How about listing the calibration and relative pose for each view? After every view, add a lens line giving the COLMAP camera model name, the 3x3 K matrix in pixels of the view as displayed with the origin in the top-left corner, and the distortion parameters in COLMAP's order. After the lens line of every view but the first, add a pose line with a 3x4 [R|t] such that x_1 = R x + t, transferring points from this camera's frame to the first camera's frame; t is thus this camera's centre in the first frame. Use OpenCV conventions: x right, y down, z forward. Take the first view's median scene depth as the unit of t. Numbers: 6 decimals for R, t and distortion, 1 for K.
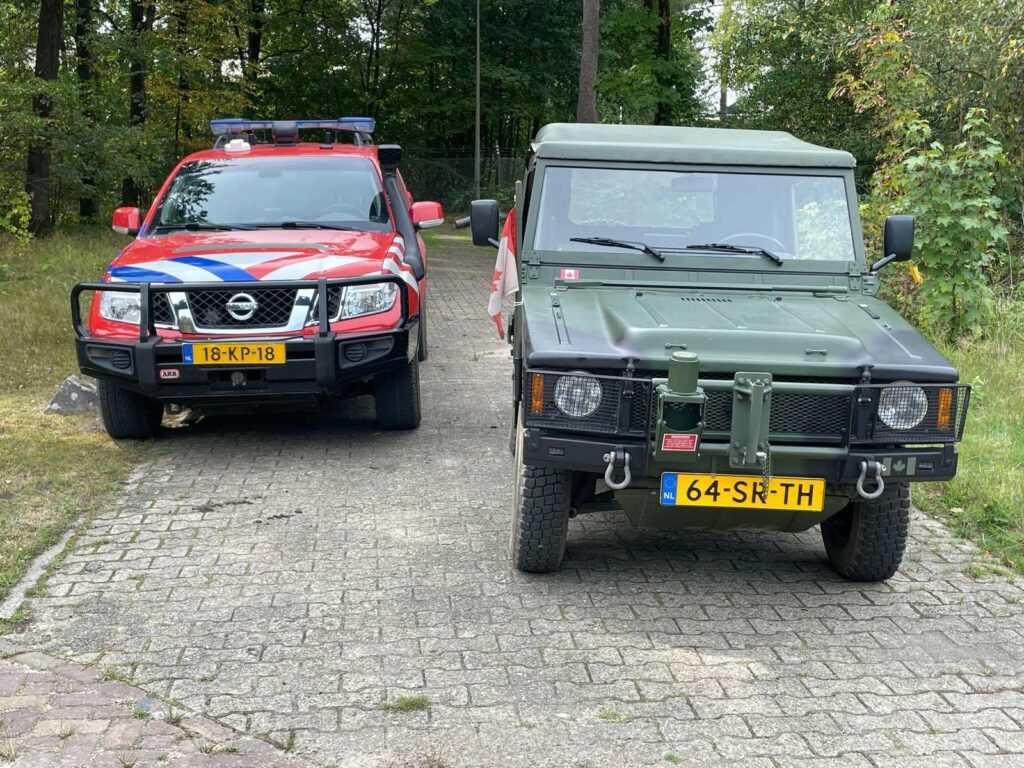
lens RADIAL K [[1248.2, 0, 510.9], [0, 1248.2, 383.4], [0, 0, 1]] dist [0.001642, 0.000000]
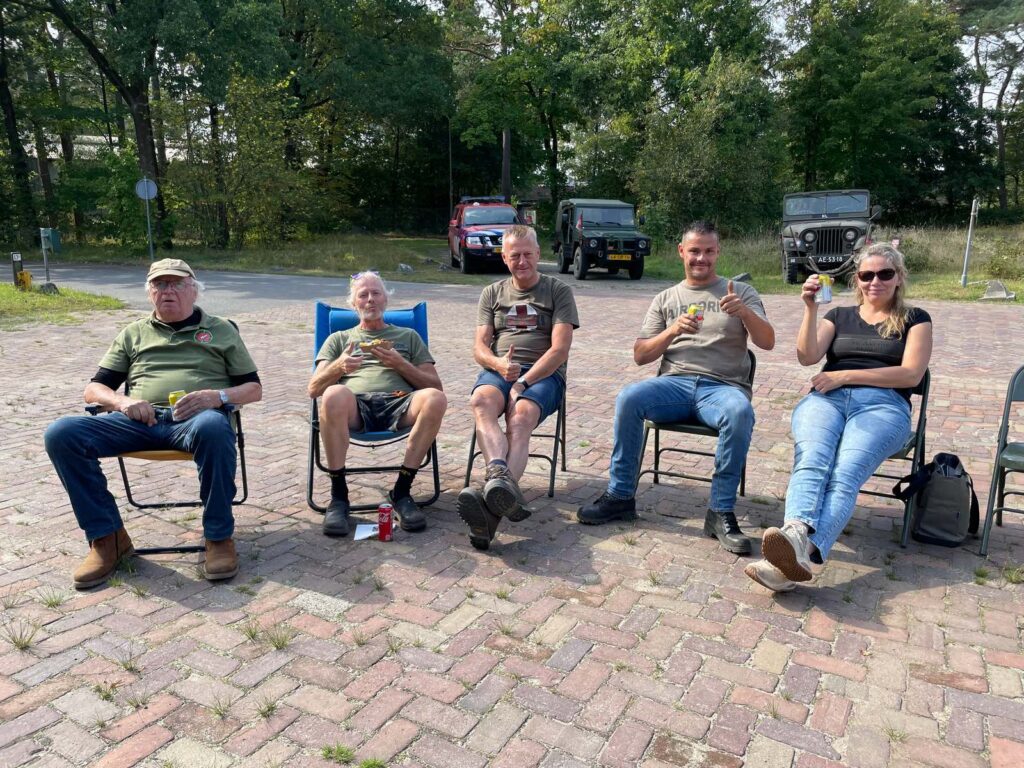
lens RADIAL K [[788.7, 0, 511.5], [0, 788.7, 383.9], [0, 0, 1]] dist [0.062504, -0.051083]
pose [[0.991368, -0.036399, 0.125951, -0.635314], [0.031404, 0.998648, 0.041420, 0.387473], [-0.127289, -0.037107, 0.991171, -2.116065]]
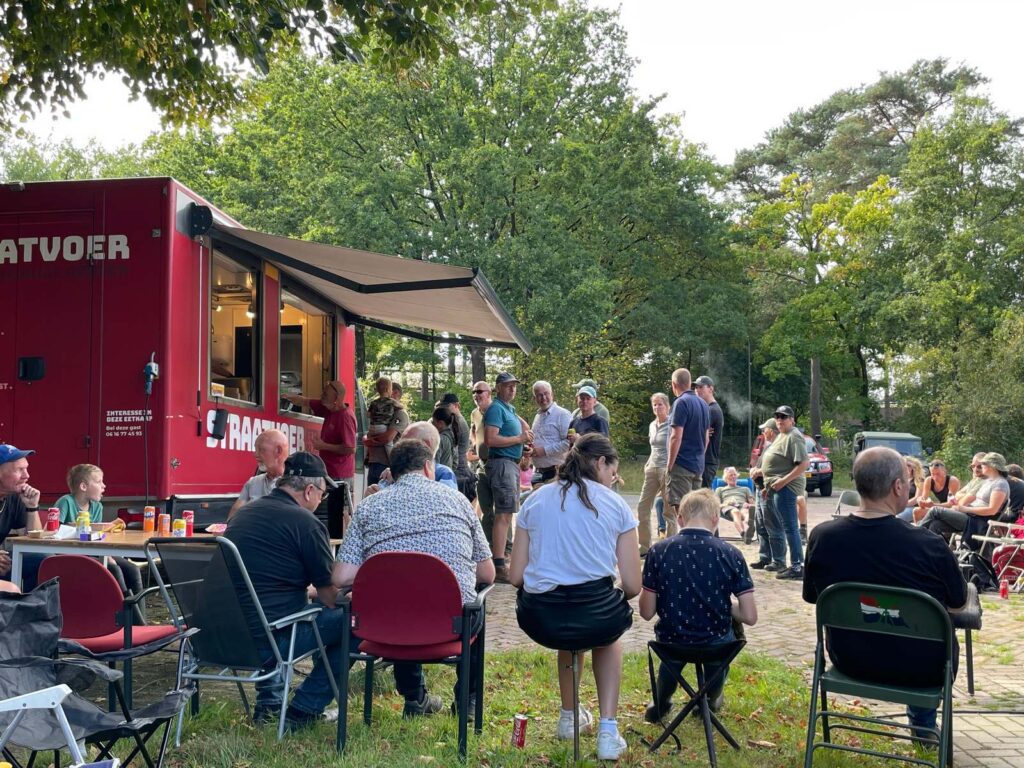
lens RADIAL K [[1085.9, 0, 512.6], [0, 1085.9, 385.4], [0, 0, 1]] dist [-0.024730, 0.000000]
pose [[0.988752, -0.007430, -0.149378, -0.863137], [-0.027247, 0.973104, -0.228750, 0.823965], [0.147060, 0.230247, 0.961956, -4.389759]]
